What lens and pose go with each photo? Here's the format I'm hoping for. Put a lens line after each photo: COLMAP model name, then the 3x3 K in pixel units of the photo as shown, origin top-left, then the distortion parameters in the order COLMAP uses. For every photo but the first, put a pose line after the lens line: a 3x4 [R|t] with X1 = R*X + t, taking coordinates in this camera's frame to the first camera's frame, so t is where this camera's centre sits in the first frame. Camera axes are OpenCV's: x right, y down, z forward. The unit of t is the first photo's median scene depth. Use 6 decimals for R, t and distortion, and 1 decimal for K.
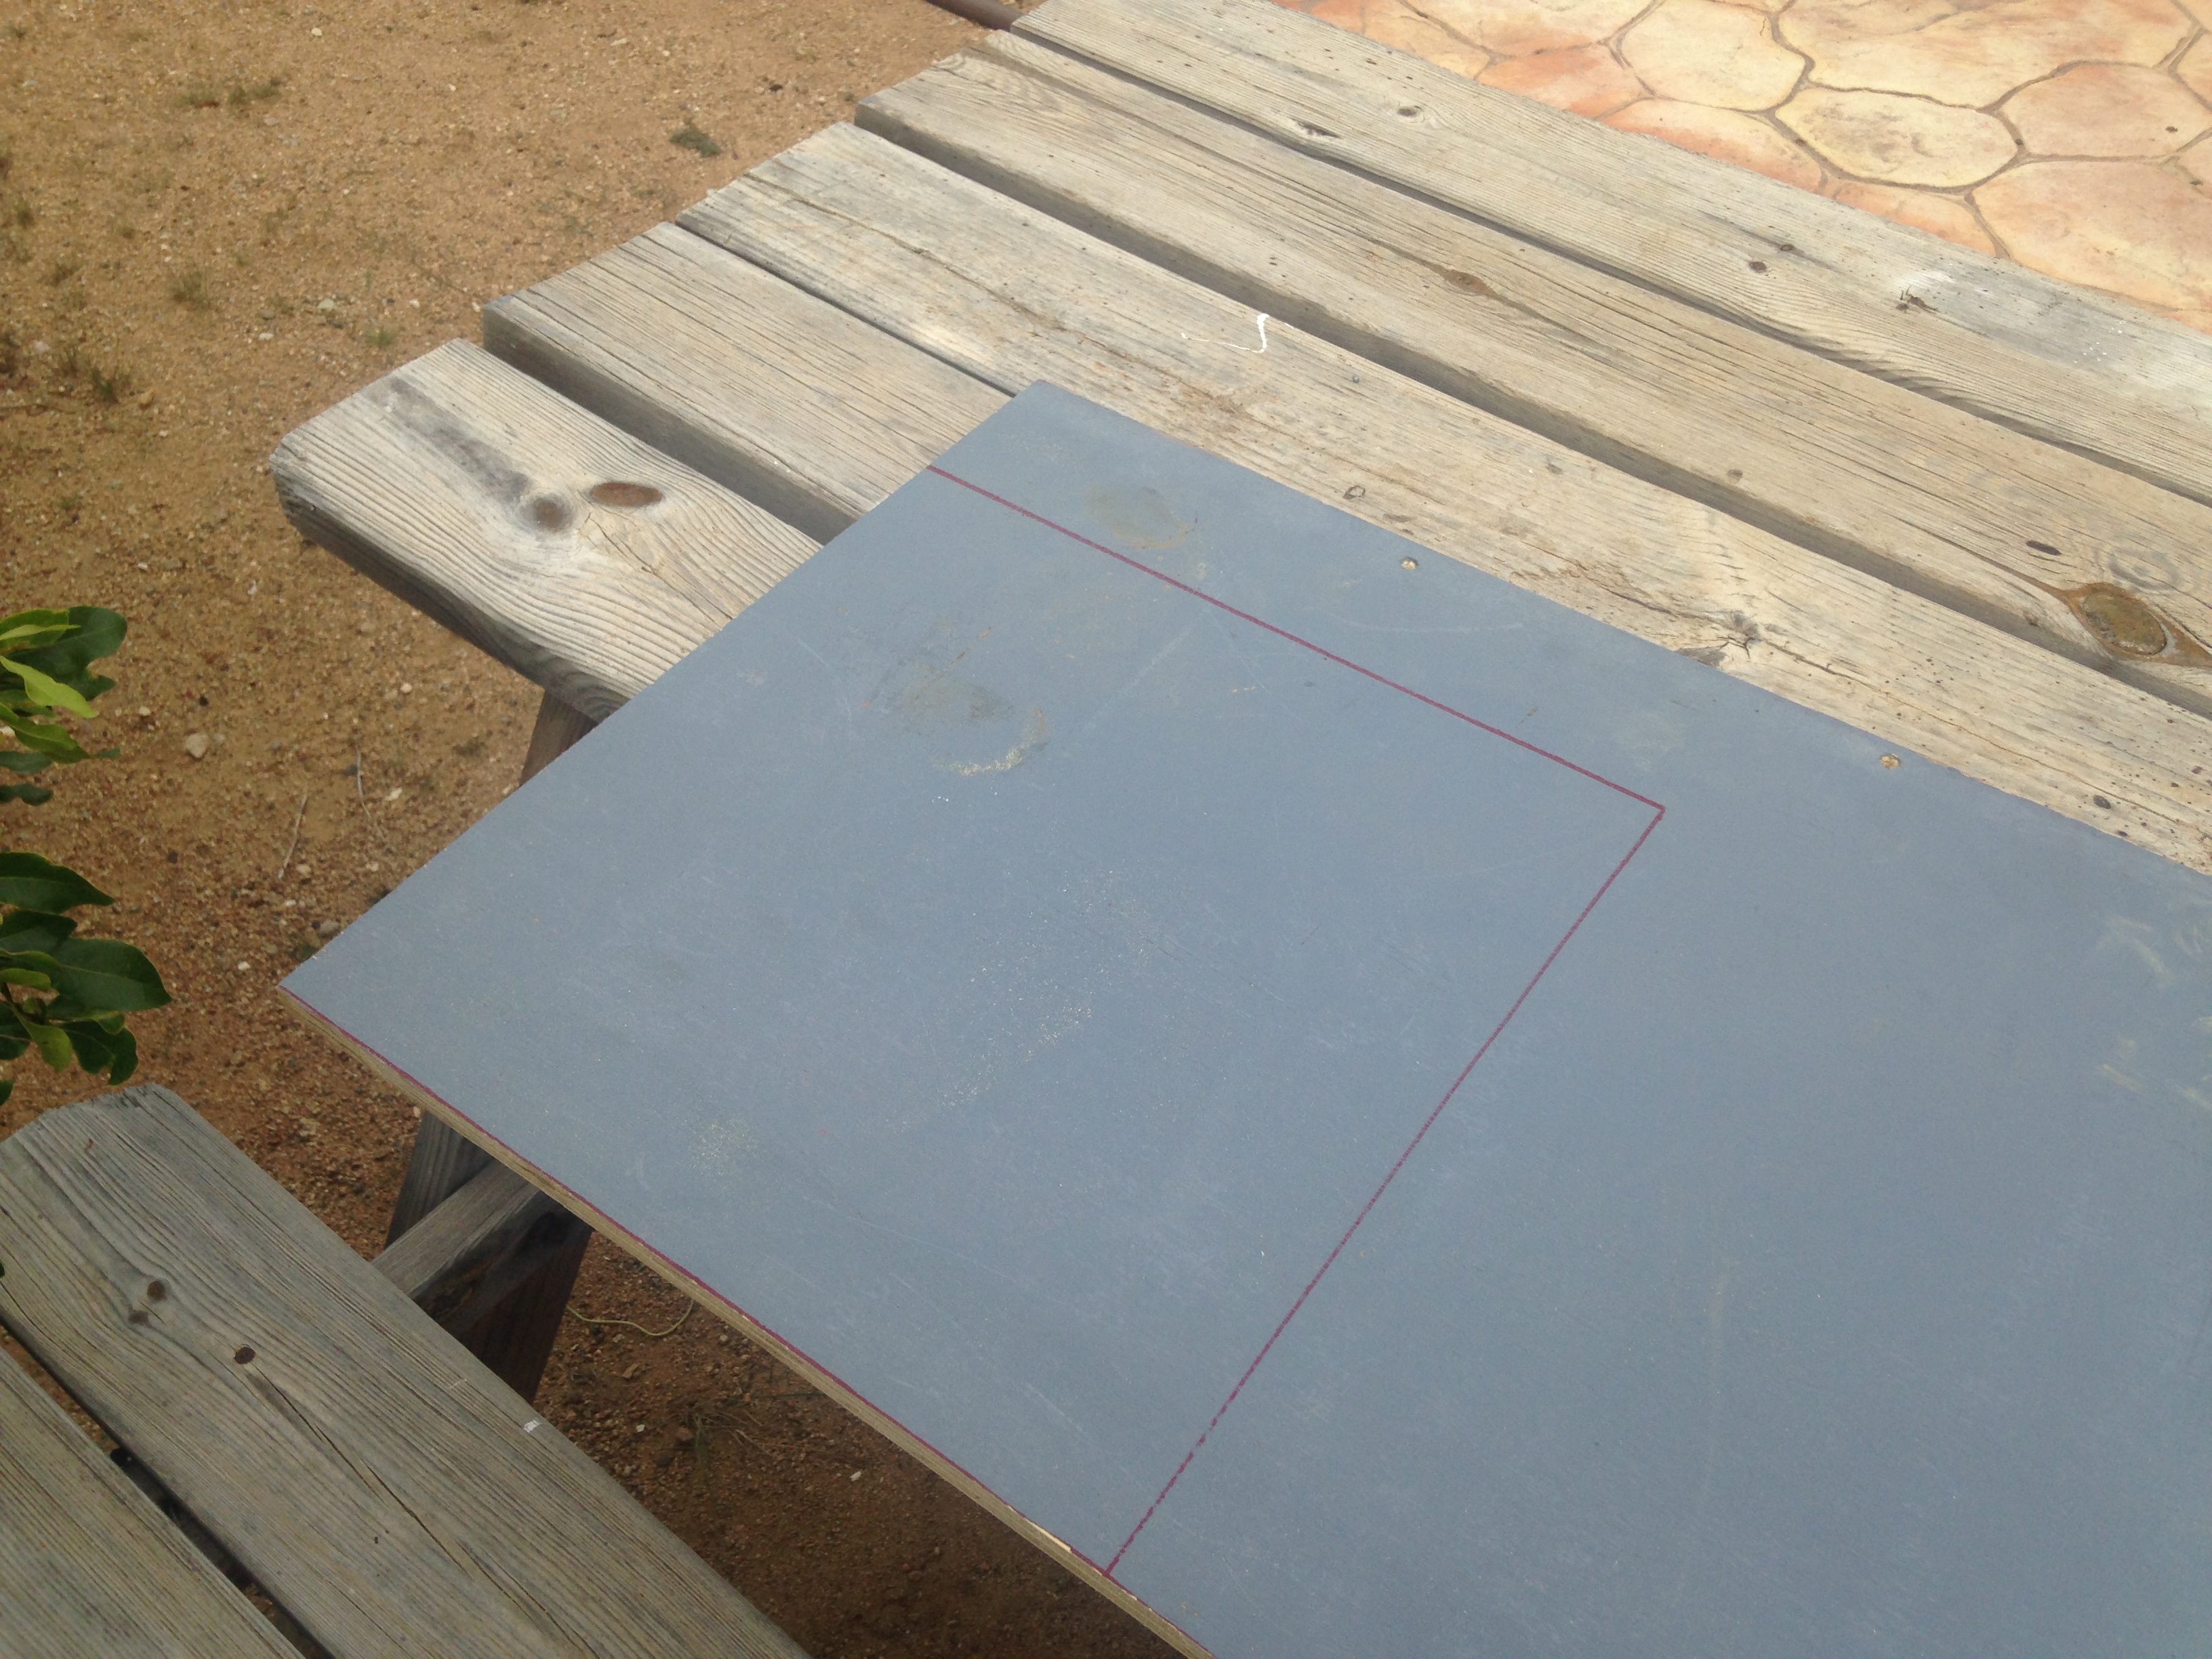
lens RADIAL K [[2007.7, 0, 1112.3], [0, 2007.7, 809.1], [0, 0, 1]] dist [0.151851, -0.250888]
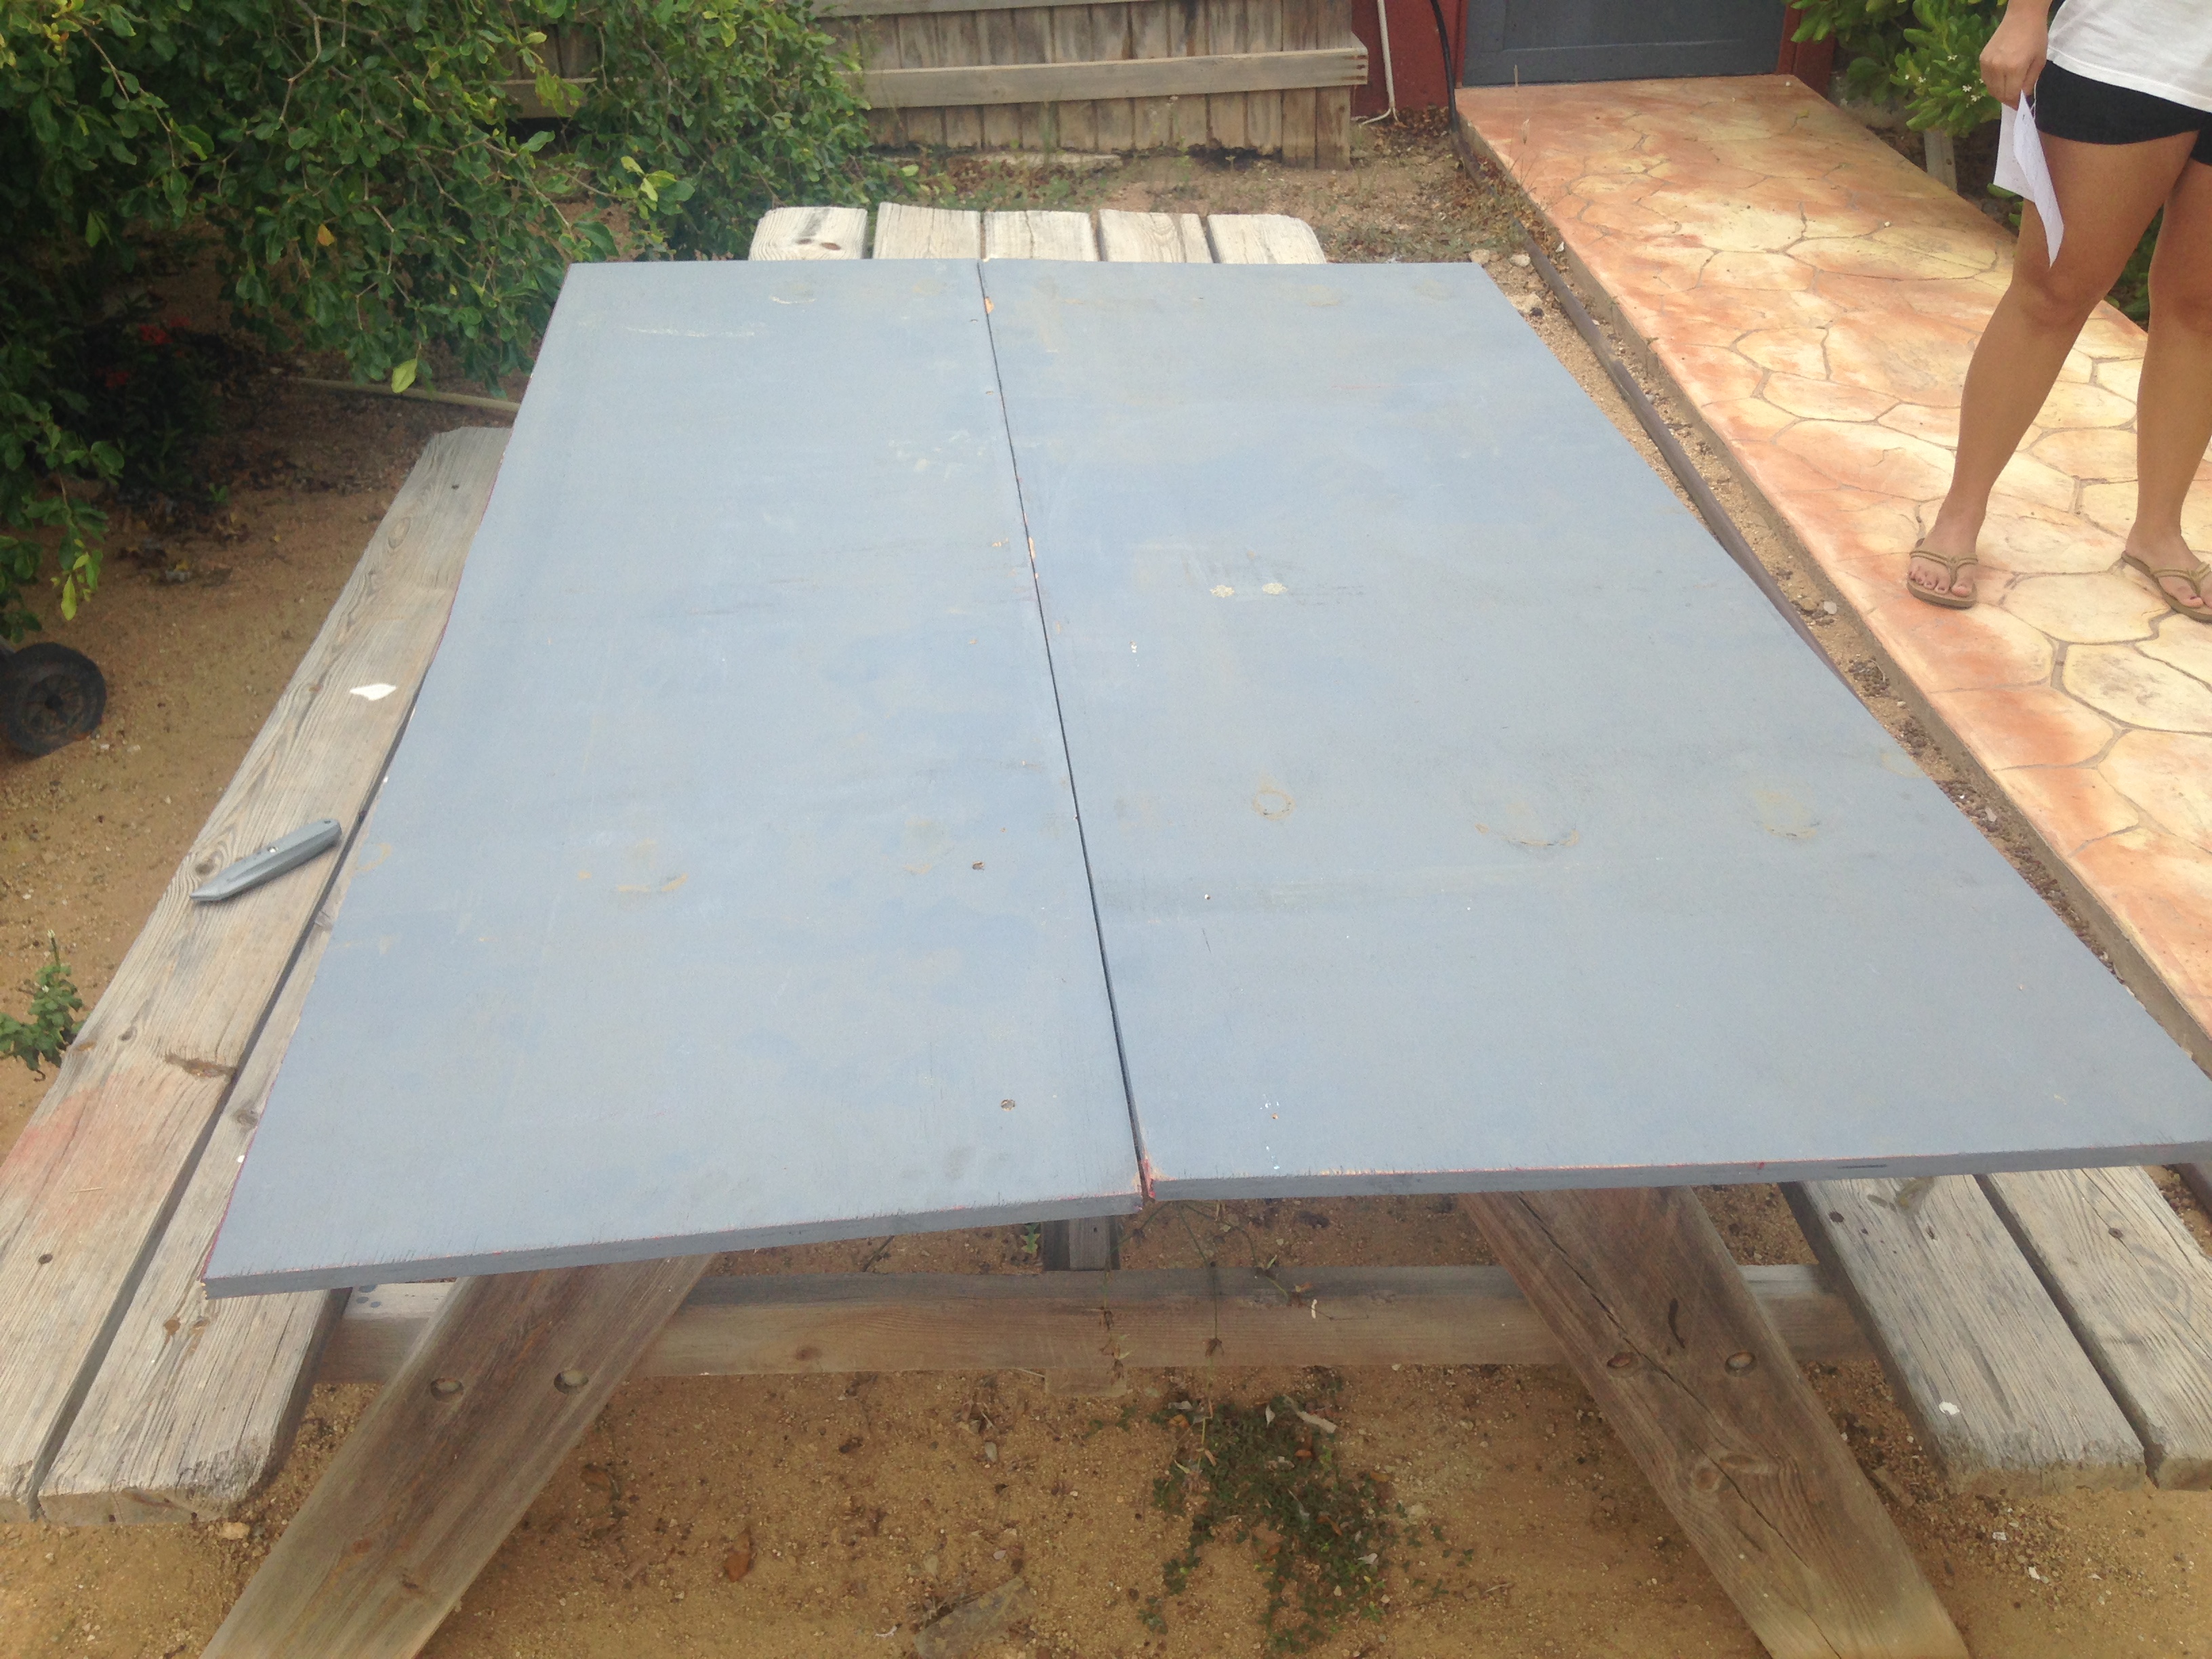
lens RADIAL K [[1984.5, 0, 1106.0], [0, 1984.5, 829.5], [0, 0, 1]] dist [0.181842, -0.301299]
pose [[0.672976, 0.420486, -0.608519, 1.411705], [-0.566408, 0.822056, -0.058365, 0.305030], [0.475695, 0.383949, 0.791390, -0.418865]]
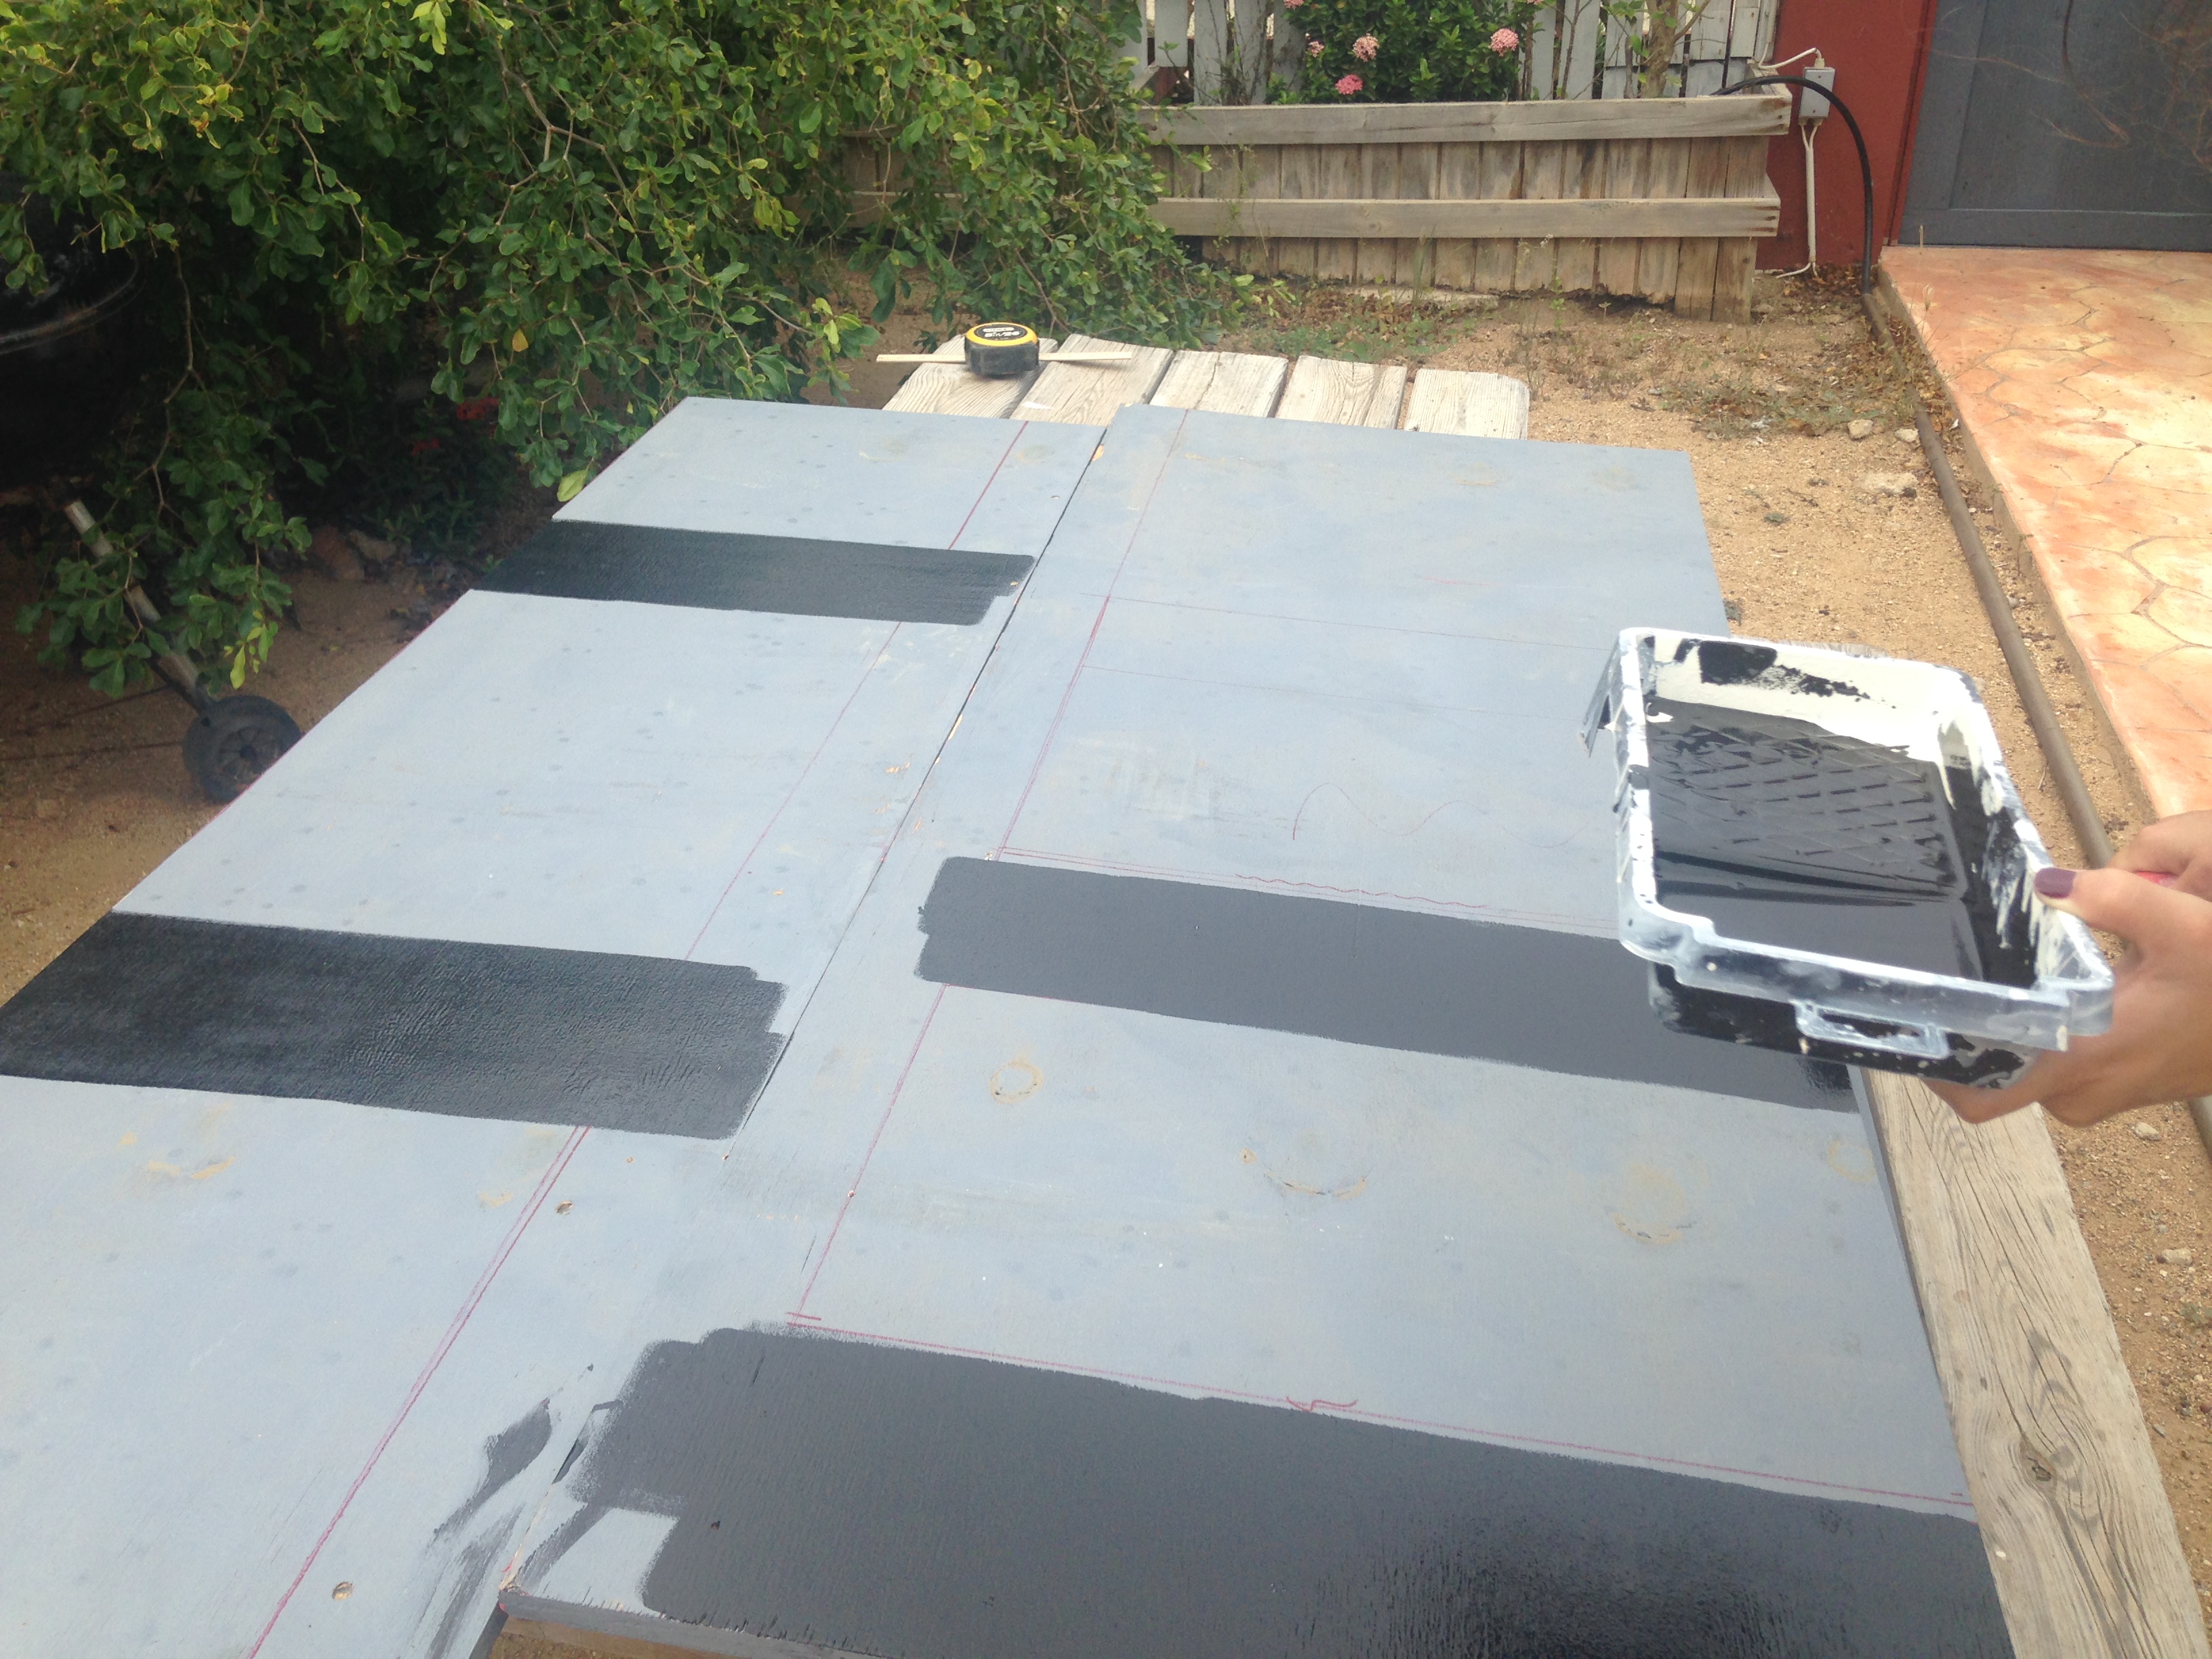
lens RADIAL K [[1984.5, 0, 1106.0], [0, 1984.5, 829.5], [0, 0, 1]] dist [0.181842, -0.301299]
pose [[0.467660, 0.456731, -0.756763, 1.455774], [-0.670190, 0.741441, 0.033323, 0.059767], [0.576315, 0.491592, 0.652839, -0.165410]]
